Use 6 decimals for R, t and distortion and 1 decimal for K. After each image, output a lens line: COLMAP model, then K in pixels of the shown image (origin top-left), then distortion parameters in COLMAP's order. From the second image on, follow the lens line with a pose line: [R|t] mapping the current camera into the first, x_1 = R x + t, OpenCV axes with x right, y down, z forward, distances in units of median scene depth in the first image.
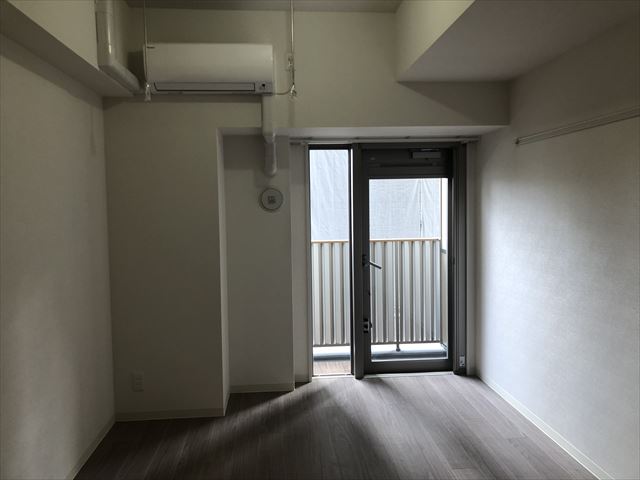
lens RADIAL K [[522.6, 0, 319.1], [0, 522.6, 237.3], [0, 0, 1]] dist [-0.011455, -0.007950]
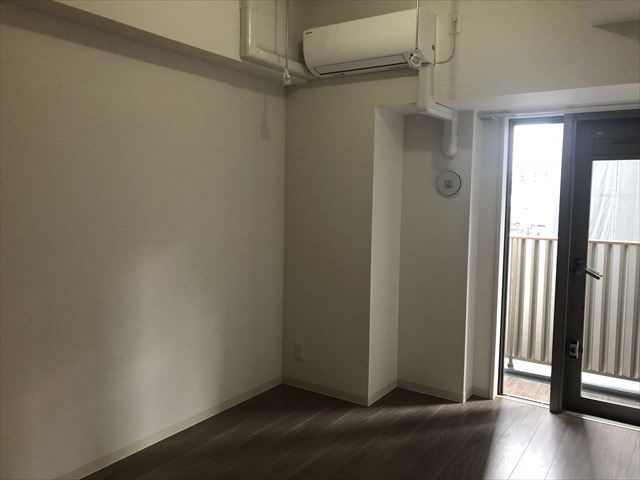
lens RADIAL K [[522.6, 0, 319.1], [0, 522.6, 237.3], [0, 0, 1]] dist [-0.011455, -0.007950]
pose [[0.771358, 0.080301, -0.631315, 0.306989], [-0.068835, 0.996715, 0.042674, -0.004614], [0.632668, 0.010540, 0.774351, 0.174079]]
